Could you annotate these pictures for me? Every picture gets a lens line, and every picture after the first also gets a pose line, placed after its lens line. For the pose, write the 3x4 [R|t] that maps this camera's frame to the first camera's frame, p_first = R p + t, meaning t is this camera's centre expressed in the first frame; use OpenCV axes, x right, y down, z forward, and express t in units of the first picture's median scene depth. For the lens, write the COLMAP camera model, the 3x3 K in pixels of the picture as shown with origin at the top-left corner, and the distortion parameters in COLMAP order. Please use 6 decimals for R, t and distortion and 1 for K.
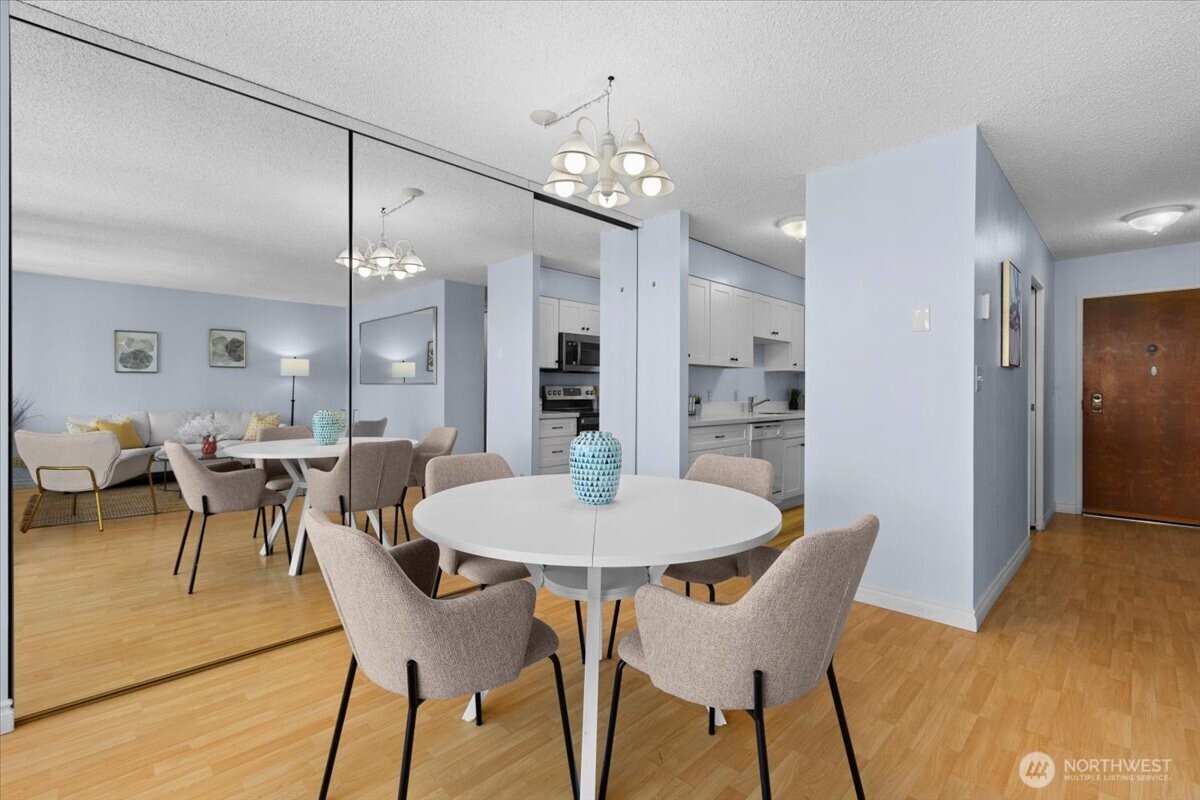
lens RADIAL K [[538.2, 0, 601.0], [0, 538.2, 389.8], [0, 0, 1]] dist [0.001406, 0.000320]
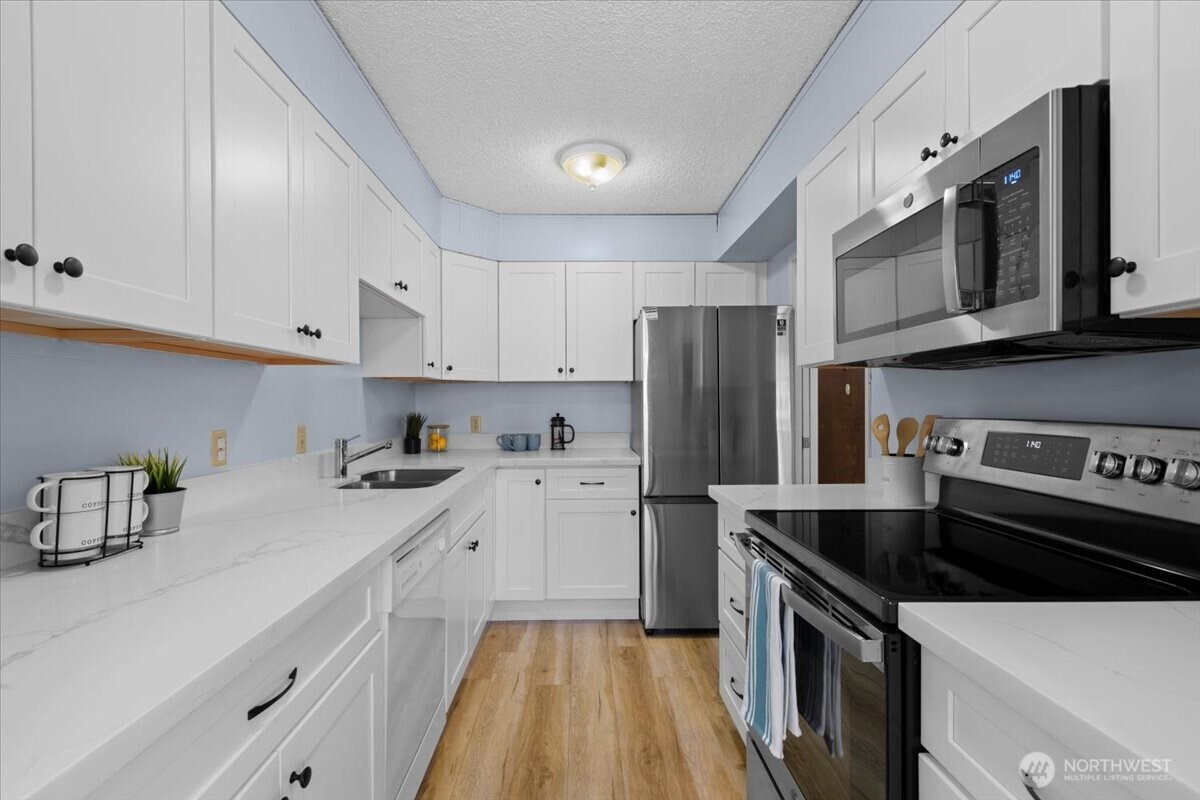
lens RADIAL K [[538.2, 0, 595.9], [0, 538.2, 404.4], [0, 0, 1]] dist [0.001406, 0.000320]
pose [[0.693425, -0.003542, 0.720520, 0.120980], [0.004215, 0.999991, 0.000860, -0.012475], [-0.720517, 0.002441, 0.693433, 0.587550]]
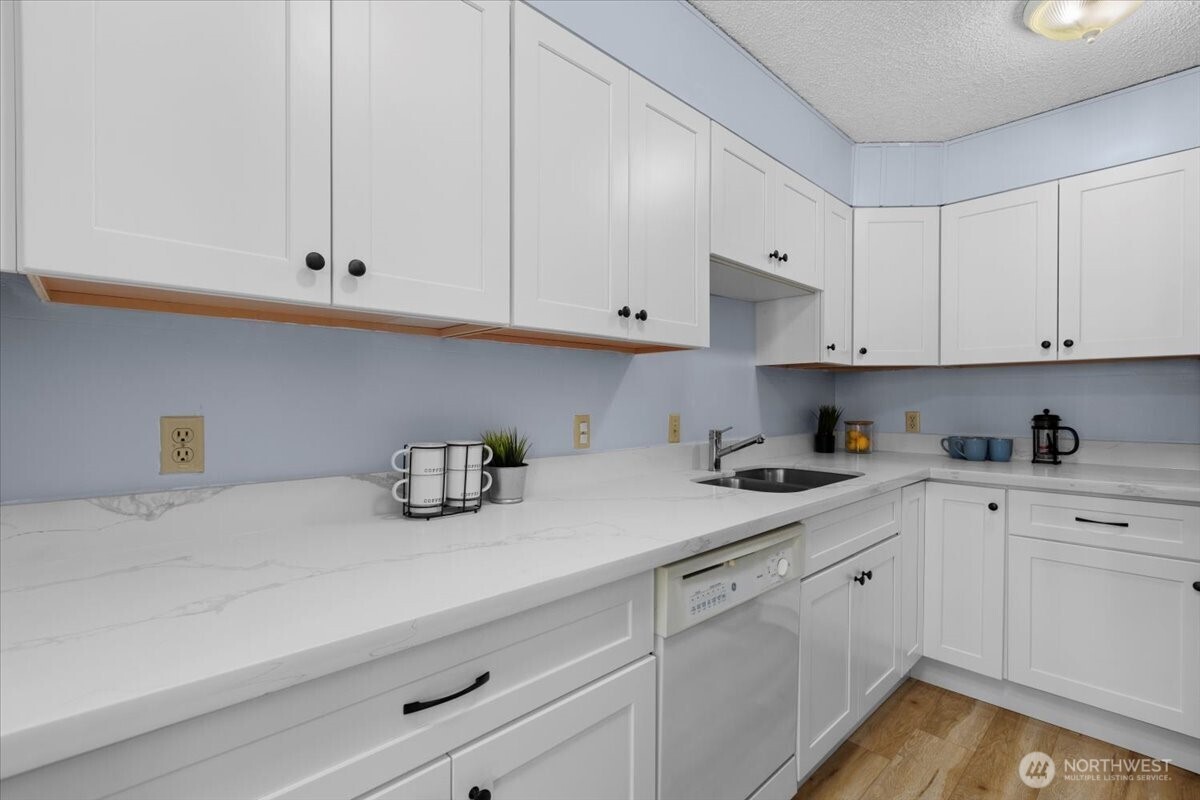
lens RADIAL K [[538.2, 0, 596.9], [0, 538.2, 402.8], [0, 0, 1]] dist [0.001406, 0.000320]
pose [[0.999281, 0.001003, -0.037910, 0.210200], [-0.000922, 0.999997, 0.002172, -0.007225], [0.037912, -0.002136, 0.999279, 0.619863]]
